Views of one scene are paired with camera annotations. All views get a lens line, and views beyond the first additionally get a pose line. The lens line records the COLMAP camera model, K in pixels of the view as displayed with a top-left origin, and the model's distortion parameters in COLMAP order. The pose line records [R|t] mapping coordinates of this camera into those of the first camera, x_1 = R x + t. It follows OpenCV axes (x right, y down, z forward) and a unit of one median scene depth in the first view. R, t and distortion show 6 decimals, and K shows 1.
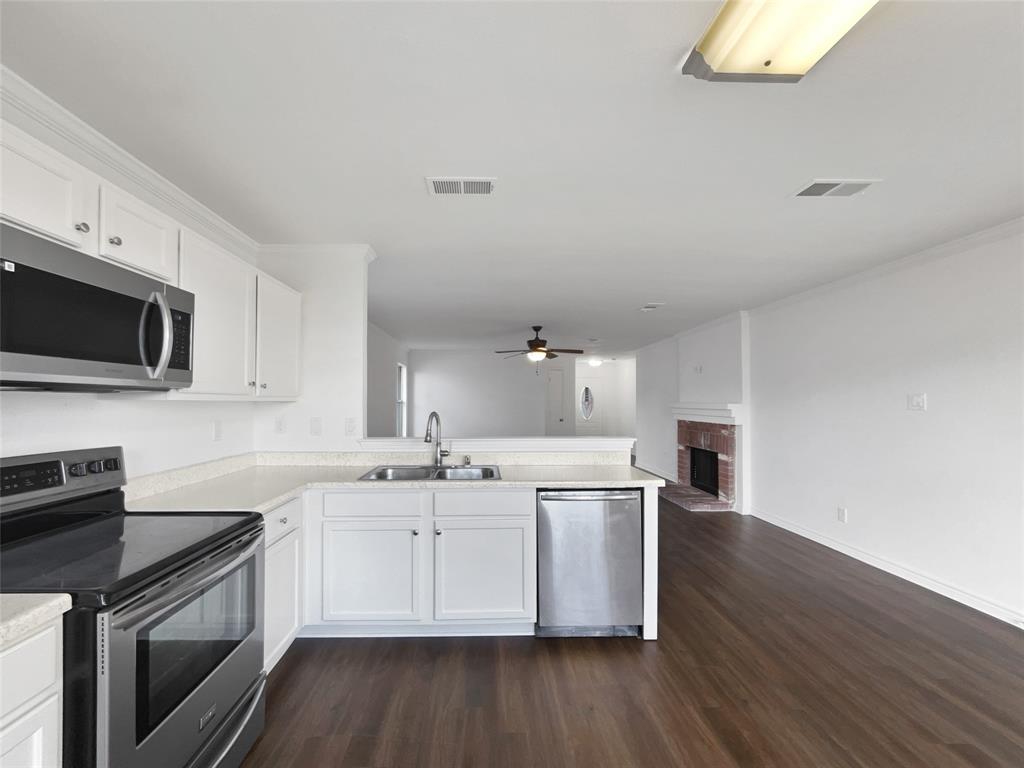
lens RADIAL K [[418.4, 0, 509.2], [0, 418.4, 396.3], [0, 0, 1]] dist [0.001845, 0.000056]
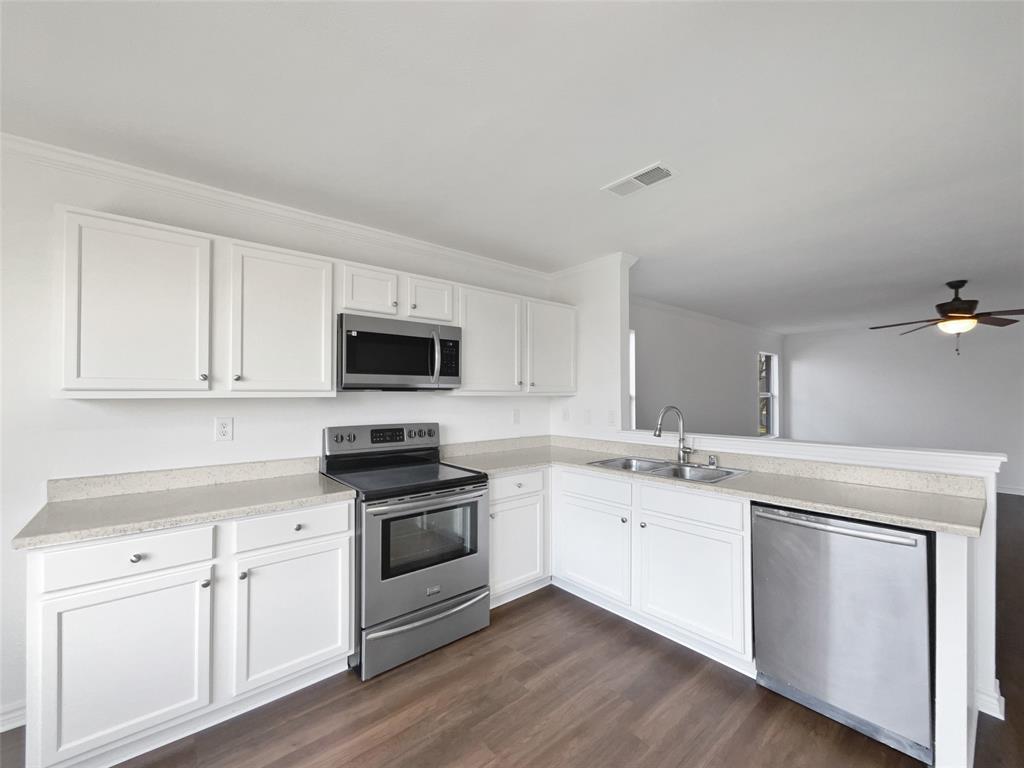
lens RADIAL K [[426.6, 0, 521.8], [0, 426.6, 390.3], [0, 0, 1]] dist [0.000439, 0.000145]
pose [[0.633105, -0.012563, -0.773964, 0.434669], [0.012775, 0.999902, -0.005780, 0.001025], [0.773961, -0.006229, 0.633203, 0.119492]]
